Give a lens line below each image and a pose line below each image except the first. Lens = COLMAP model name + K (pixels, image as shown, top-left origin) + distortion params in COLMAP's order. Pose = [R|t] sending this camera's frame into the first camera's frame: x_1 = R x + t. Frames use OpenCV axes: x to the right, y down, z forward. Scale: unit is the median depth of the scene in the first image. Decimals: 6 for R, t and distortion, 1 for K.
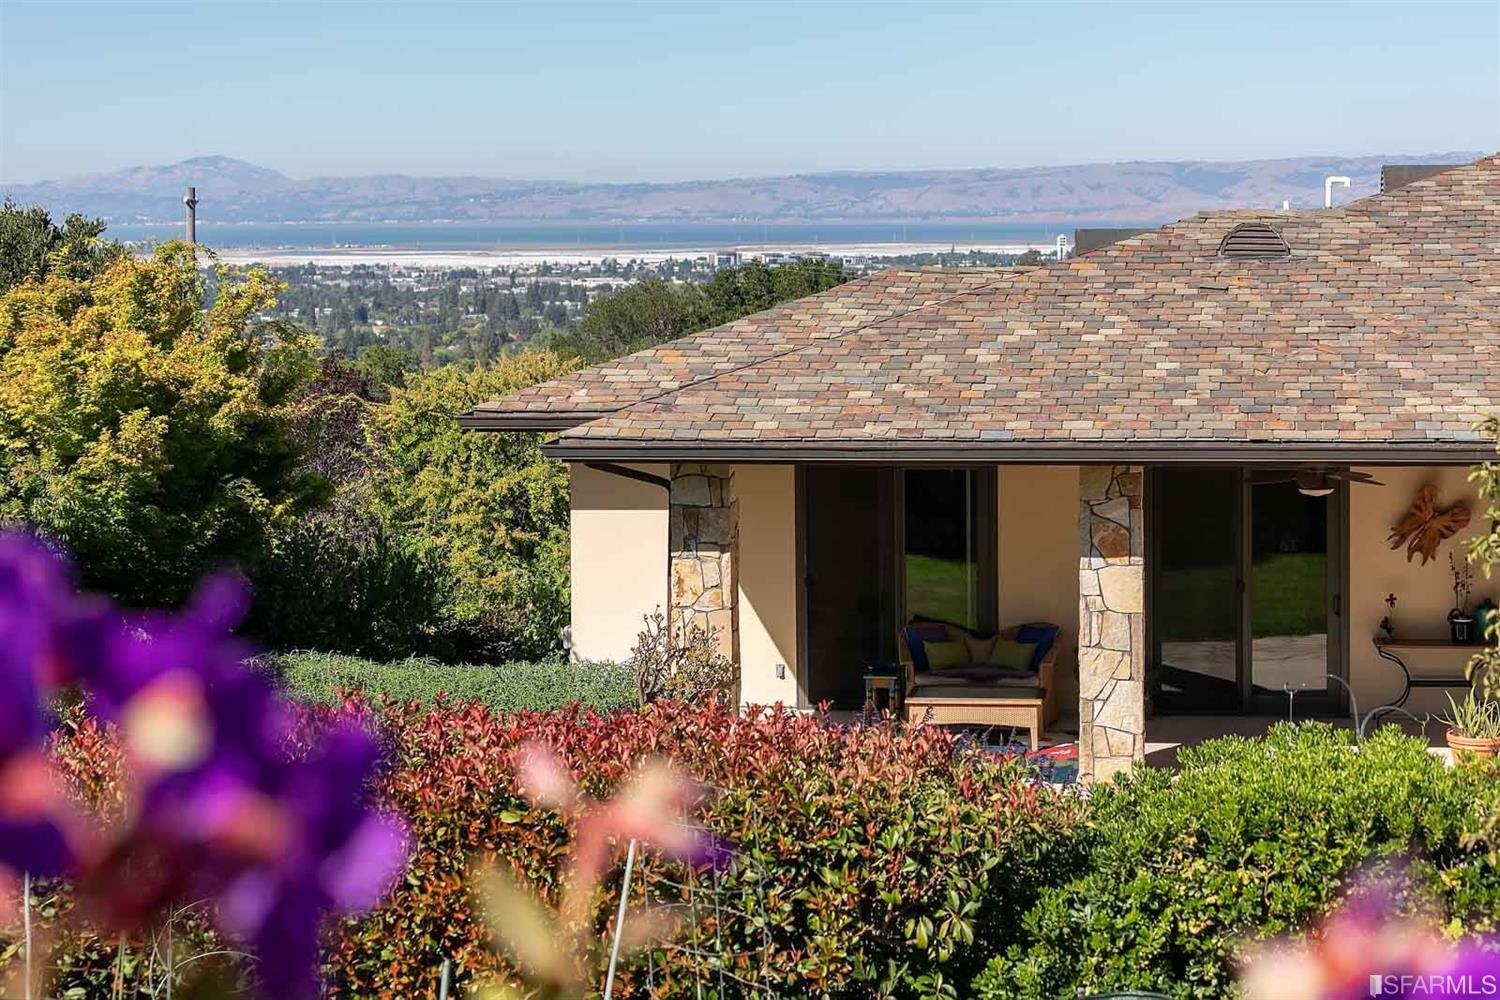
lens RADIAL K [[3100.1, 0, 752.6], [0, 3100.1, 358.6], [0, 0, 1]] dist [0.008779, 0.000000]
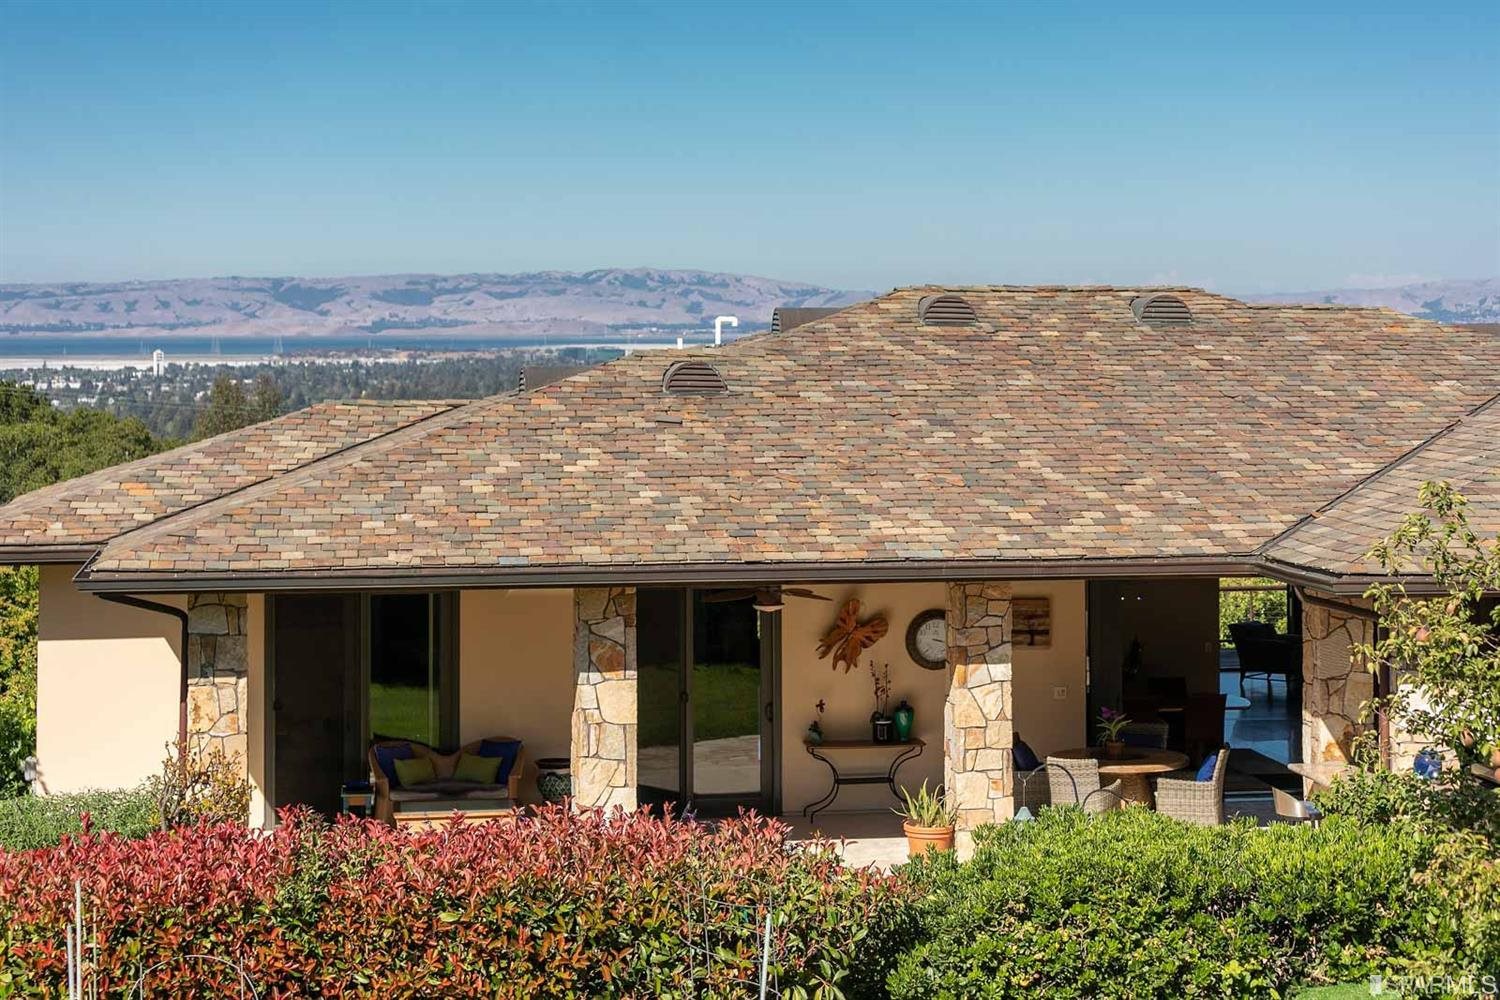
lens RADIAL K [[3100.1, 0, 801.9], [0, 3100.1, 236.3], [0, 0, 1]] dist [0.008779, 0.000000]
pose [[0.952922, 0.014734, 0.302856, -0.136704], [0.008480, 0.997133, -0.075194, -0.005321], [-0.303096, 0.074222, 0.950065, -0.054927]]
